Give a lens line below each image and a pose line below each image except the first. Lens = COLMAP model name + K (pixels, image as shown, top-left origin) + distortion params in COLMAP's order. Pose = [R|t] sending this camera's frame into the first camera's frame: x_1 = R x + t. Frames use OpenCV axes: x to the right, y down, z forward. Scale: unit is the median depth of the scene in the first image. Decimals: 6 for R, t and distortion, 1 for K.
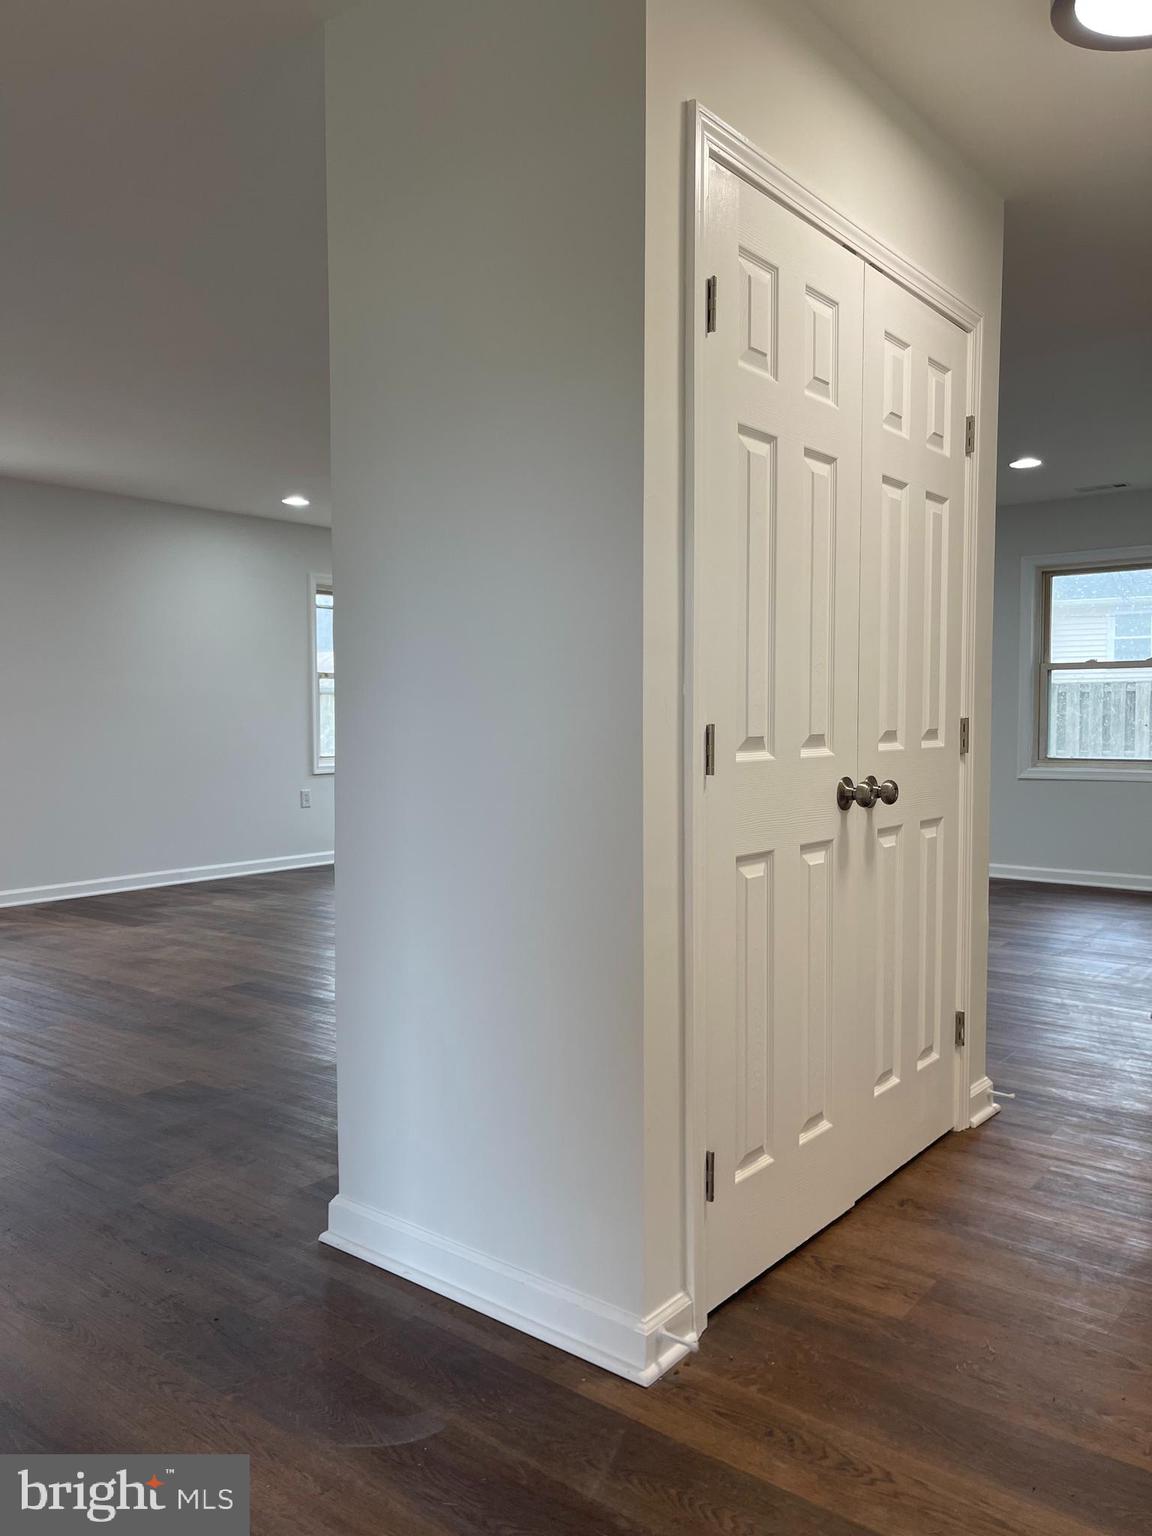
lens RADIAL K [[1149.2, 0, 576.0], [0, 1149.2, 768.0], [0, 0, 1]] dist [0.022342, -0.003644]
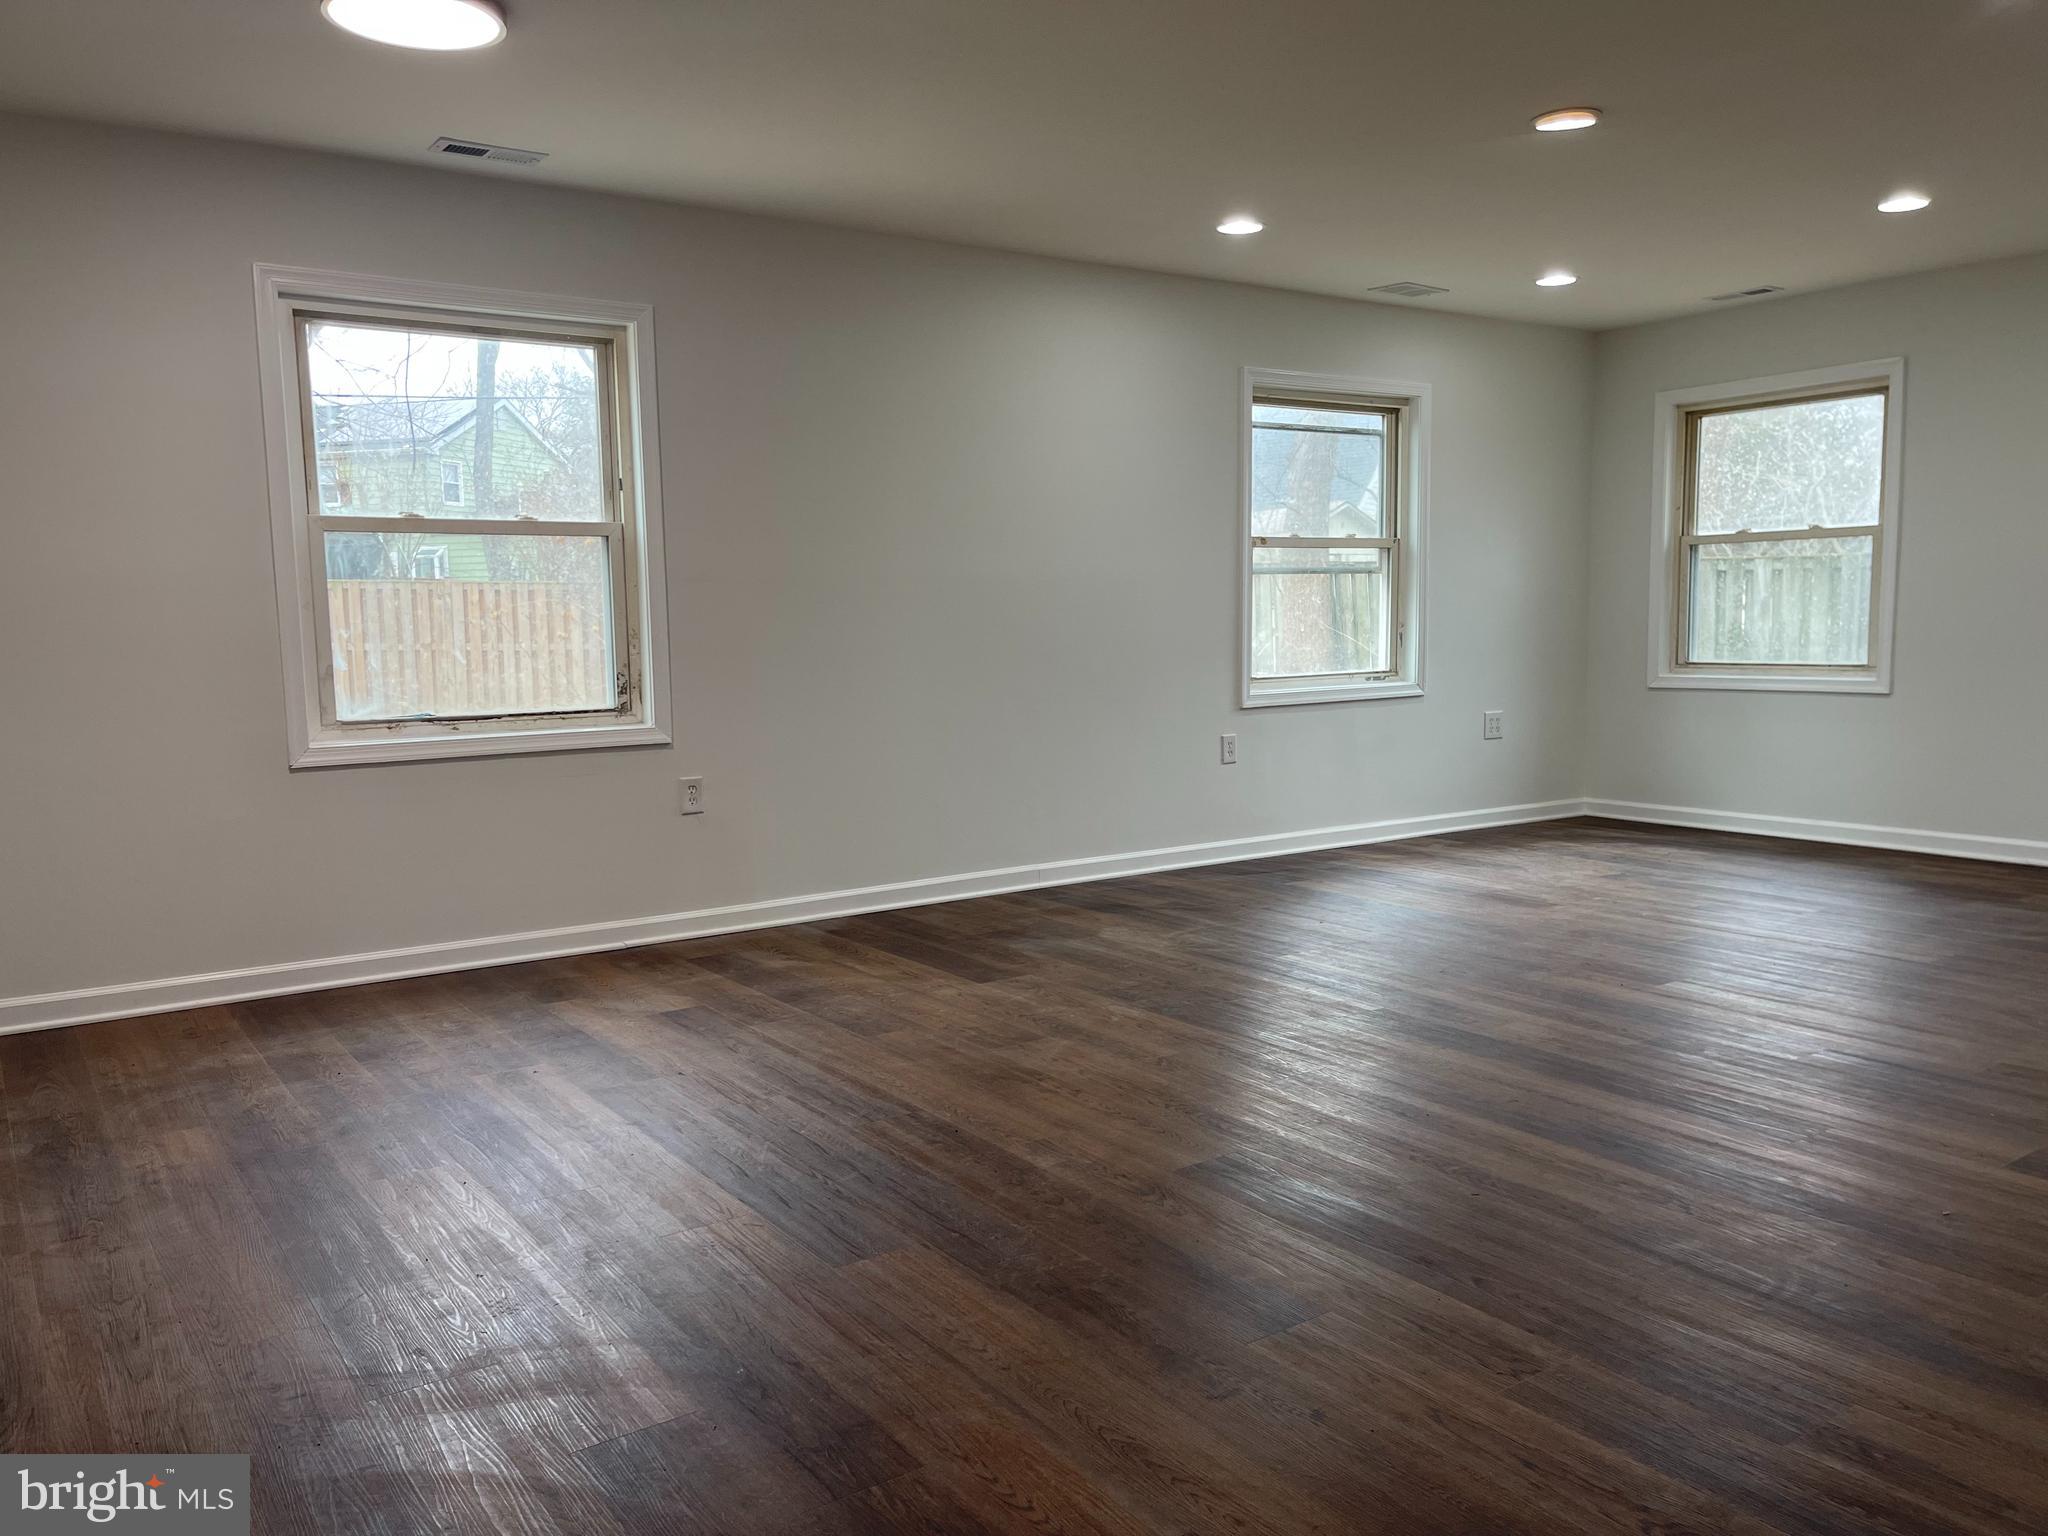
lens RADIAL K [[1532.2, 0, 1024.0], [0, 1532.2, 768.0], [0, 0, 1]] dist [0.022342, -0.003644]
pose [[0.954153, 0.023686, -0.298382, -0.133138], [-0.006926, 0.998344, 0.057101, -0.011290], [0.299240, -0.052416, 0.952737, 0.276449]]
